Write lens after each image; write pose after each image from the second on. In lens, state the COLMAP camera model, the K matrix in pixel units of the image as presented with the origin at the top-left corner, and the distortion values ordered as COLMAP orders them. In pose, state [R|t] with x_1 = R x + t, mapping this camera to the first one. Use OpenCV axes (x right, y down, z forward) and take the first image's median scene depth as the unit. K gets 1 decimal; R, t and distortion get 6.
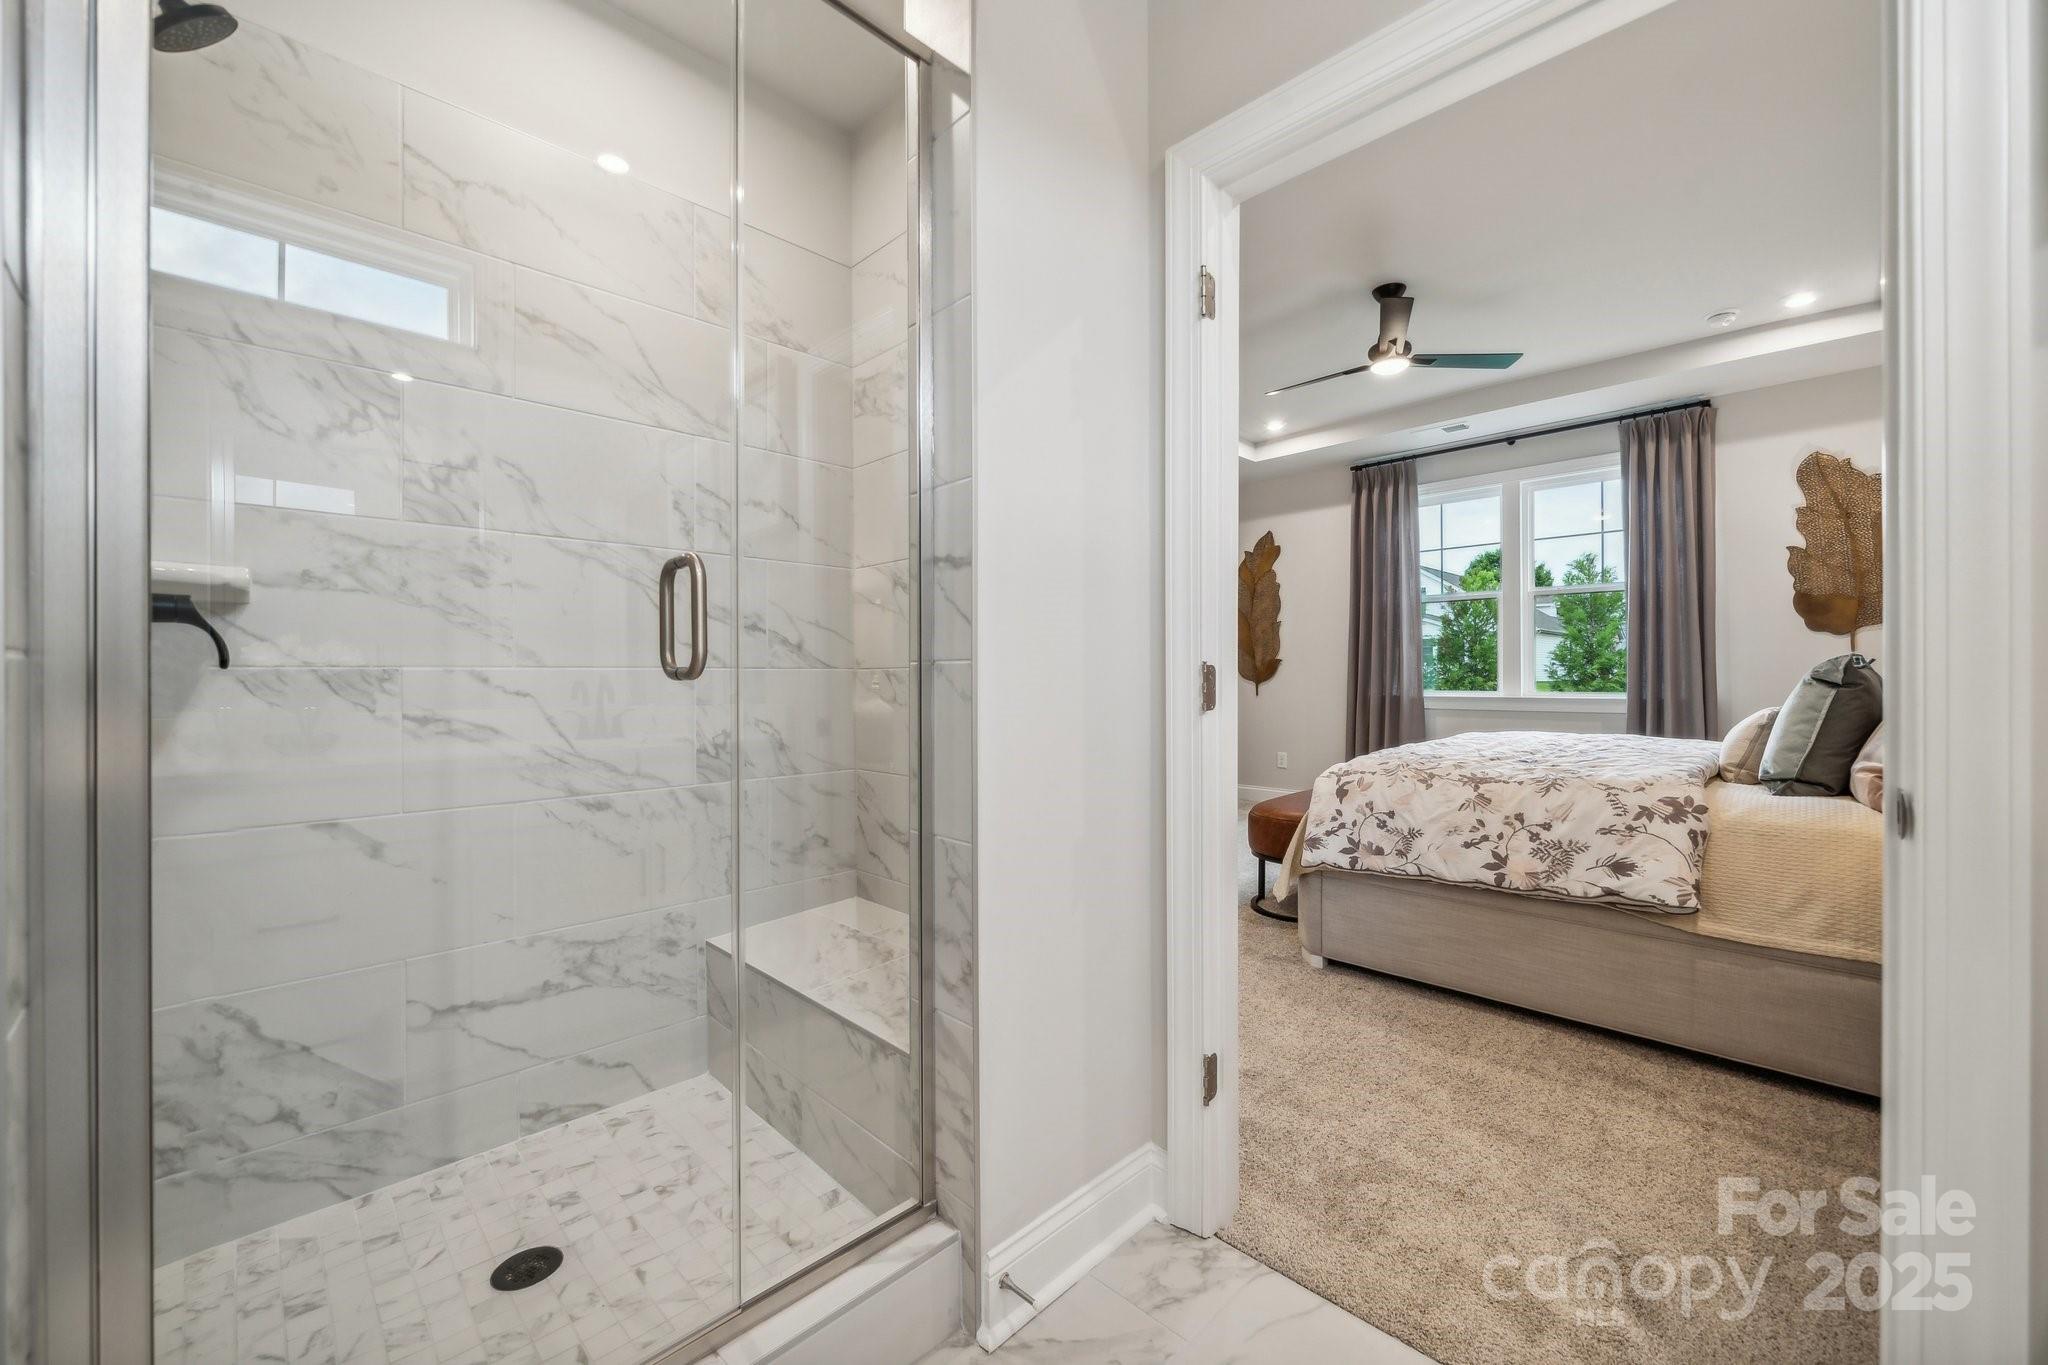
lens RADIAL K [[786.4, 0, 1032.5], [0, 786.4, 675.9], [0, 0, 1]] dist [0.000079, 0.000043]
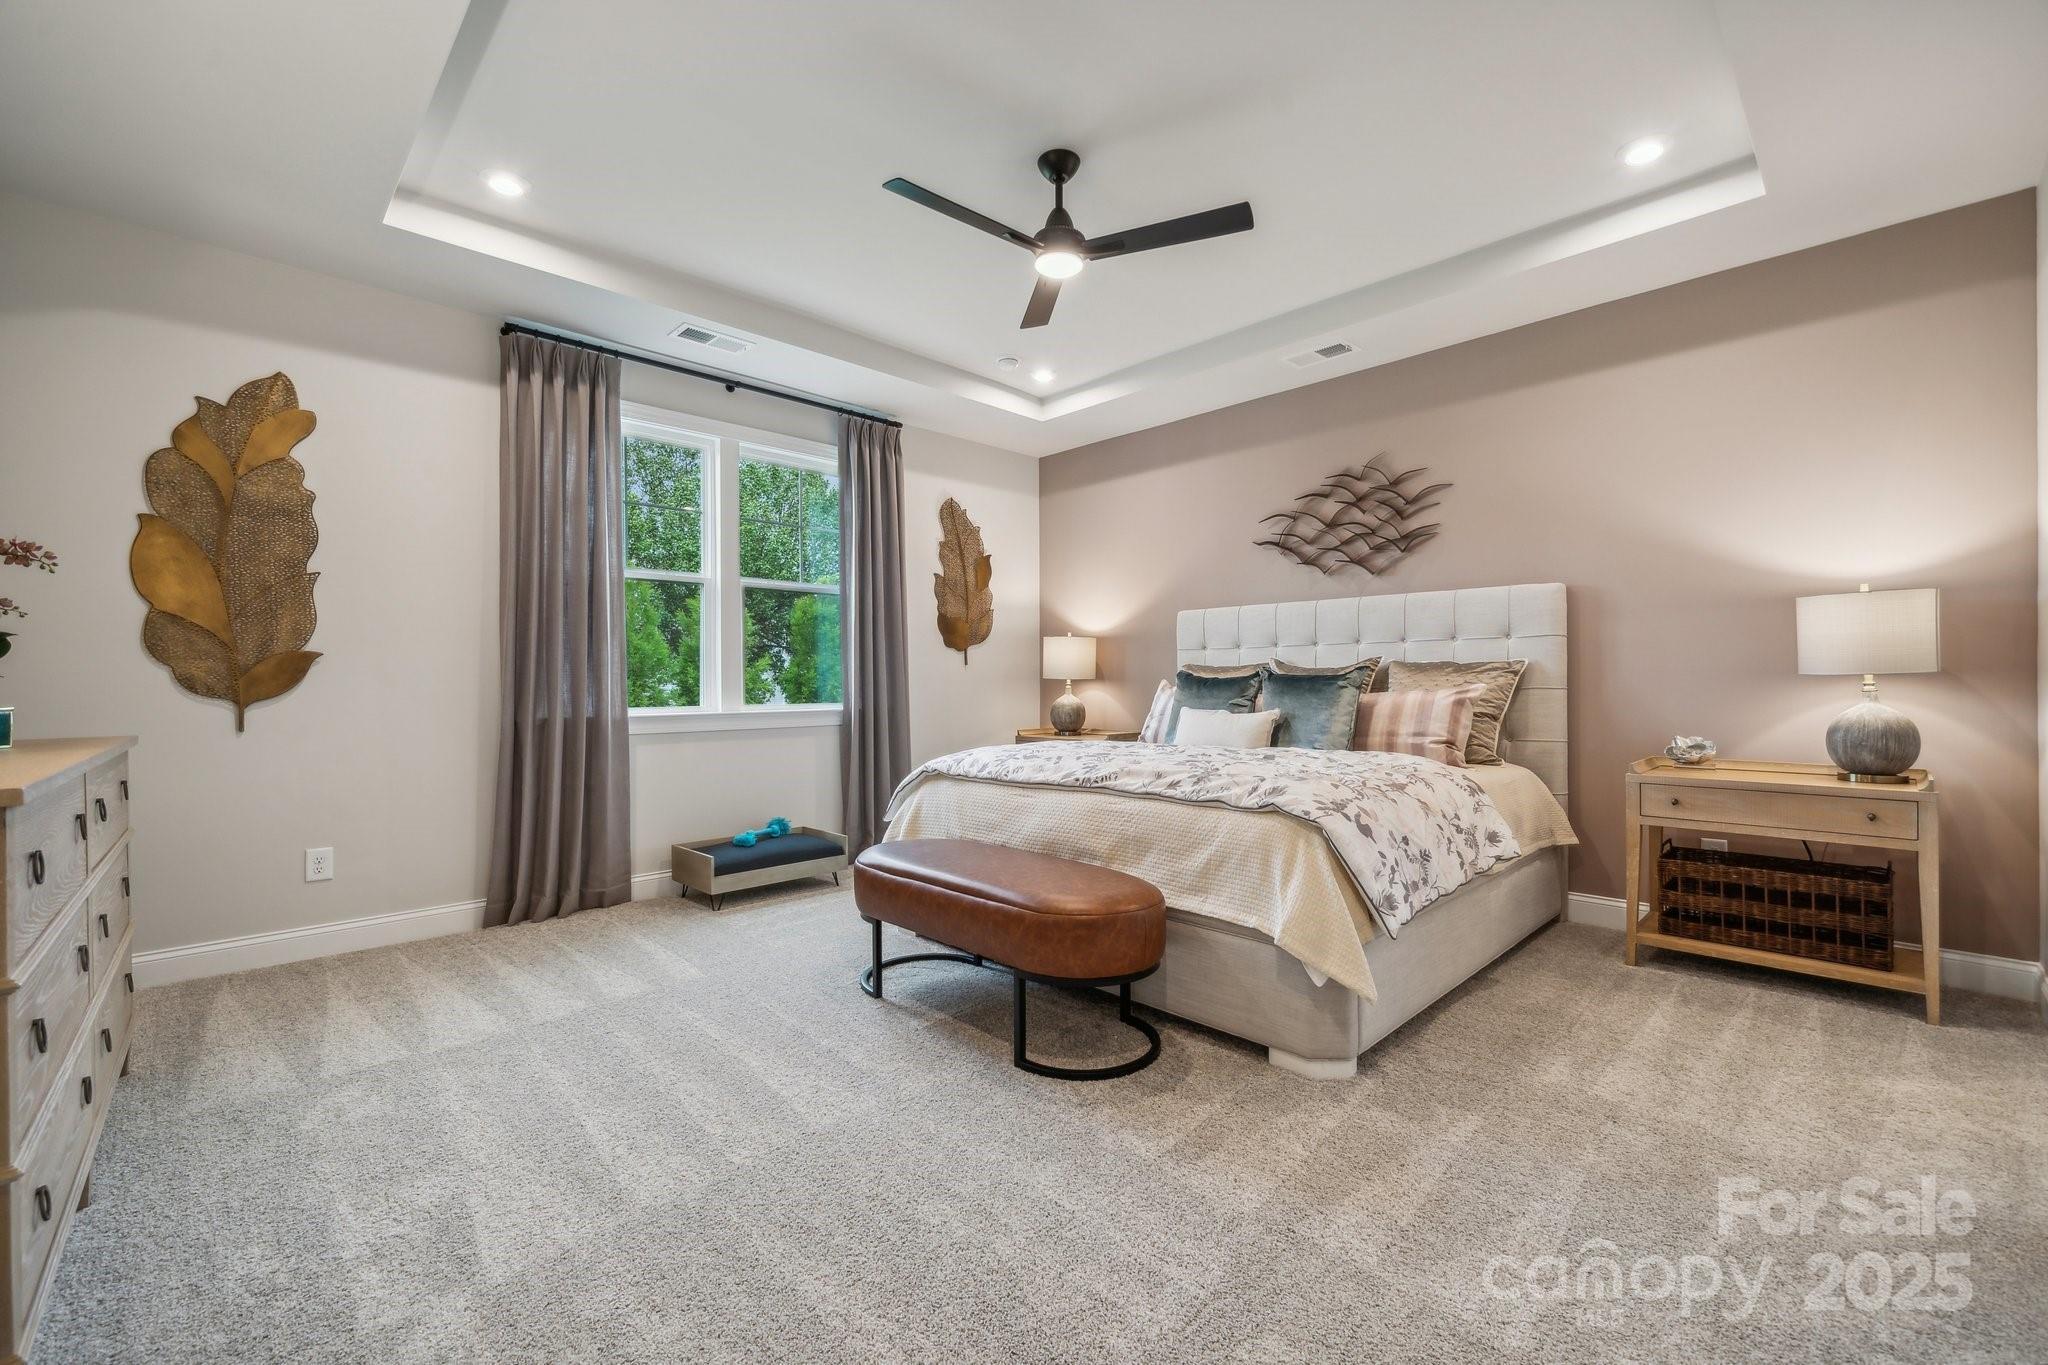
lens RADIAL K [[852.0, 0, 1025.9], [0, 852.0, 676.7], [0, 0, 1]] dist [-0.005674, 0.002040]
pose [[0.010290, 0.012542, 0.999868, -0.232089], [0.006524, 0.999899, -0.012609, 0.003339], [-0.999926, 0.006653, 0.010207, 0.689030]]
